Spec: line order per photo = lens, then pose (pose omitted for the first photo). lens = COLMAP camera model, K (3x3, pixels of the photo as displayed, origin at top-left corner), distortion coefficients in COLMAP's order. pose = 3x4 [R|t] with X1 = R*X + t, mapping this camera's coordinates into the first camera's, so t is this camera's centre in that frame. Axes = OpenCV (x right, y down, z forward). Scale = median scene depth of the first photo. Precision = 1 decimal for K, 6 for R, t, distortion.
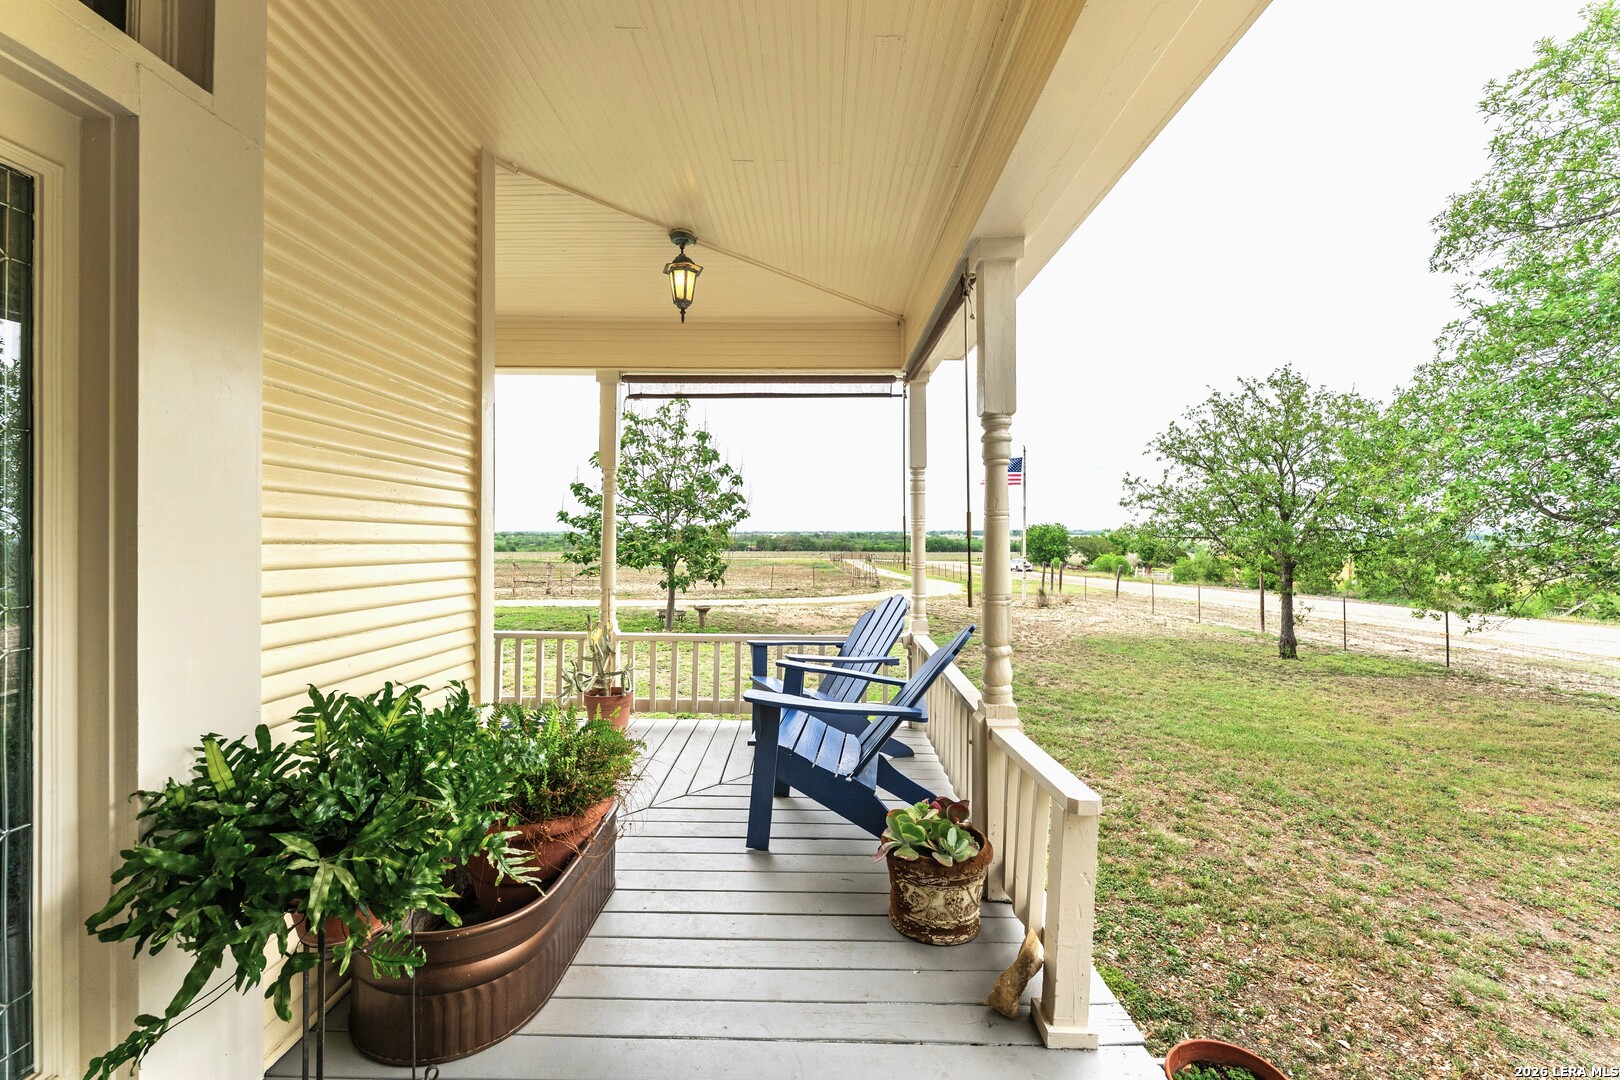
lens RADIAL K [[727.2, 0, 810.0], [0, 727.2, 540.0], [0, 0, 1]] dist [-0.000002, -0.000005]
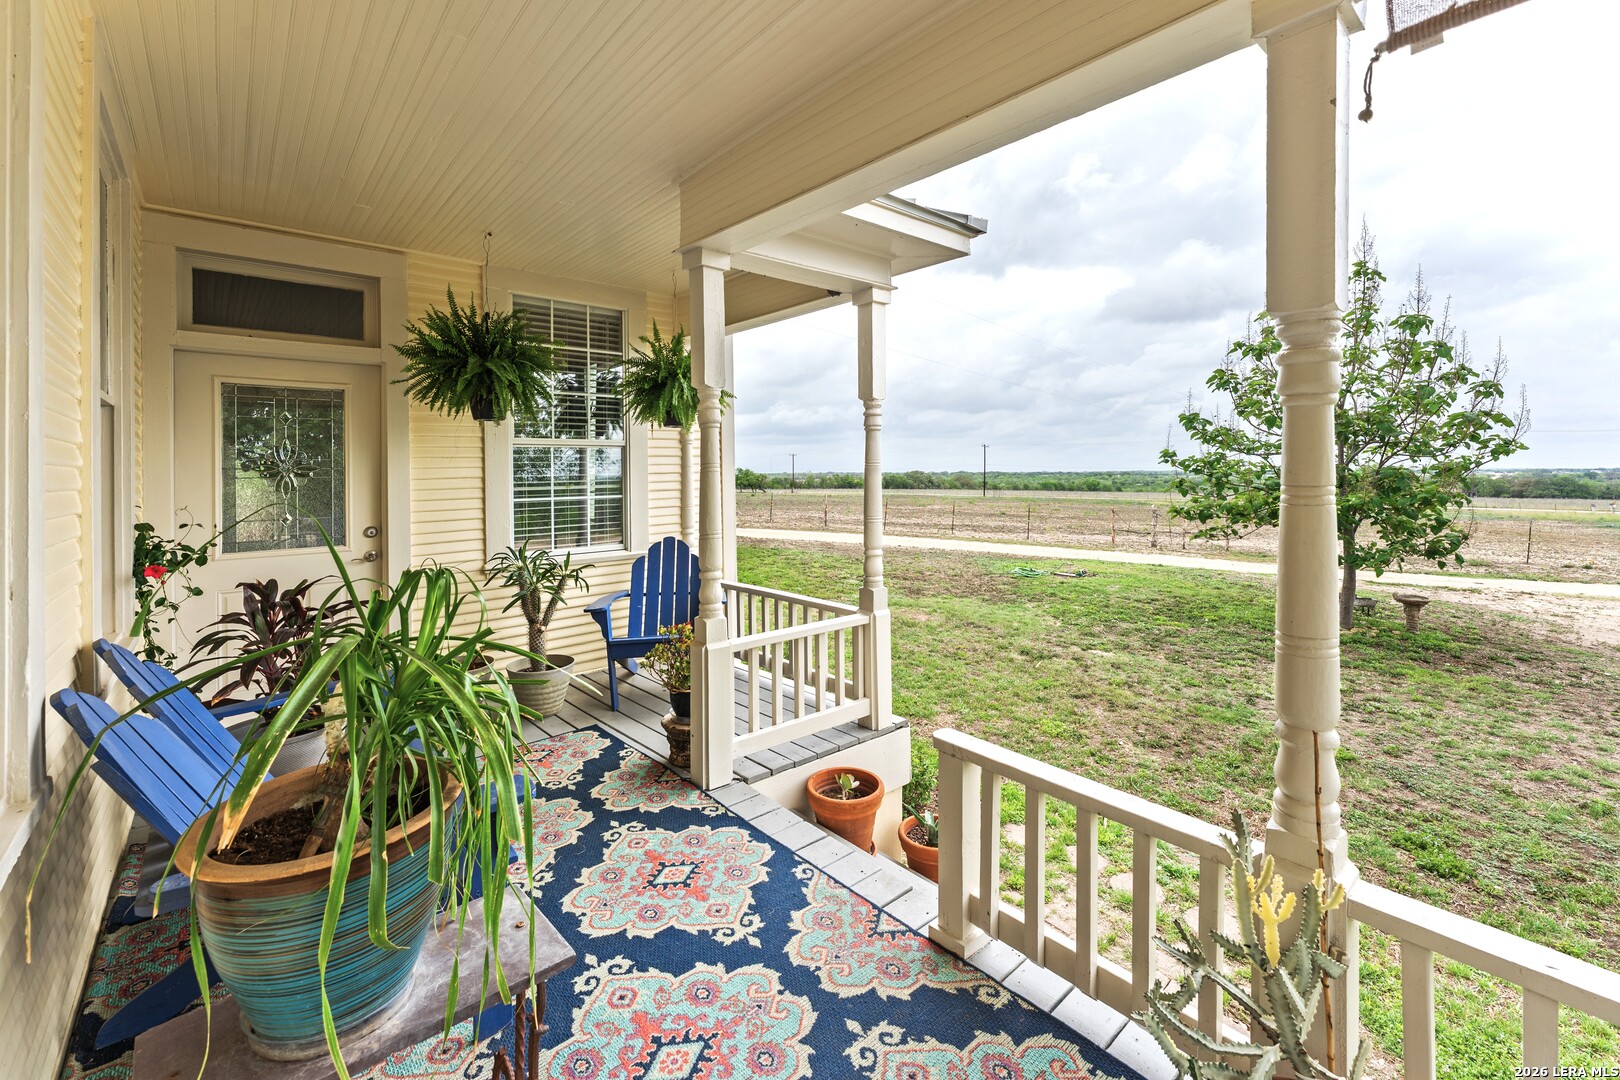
lens RADIAL K [[664.6, 0, 807.6], [0, 664.6, 466.1], [0, 0, 1]] dist [0.000085, -0.000115]
pose [[0.673717, -0.012911, -0.738876, -0.075839], [0.000531, 0.999856, -0.016987, -0.011933], [0.738989, 0.011052, 0.673627, 0.236007]]
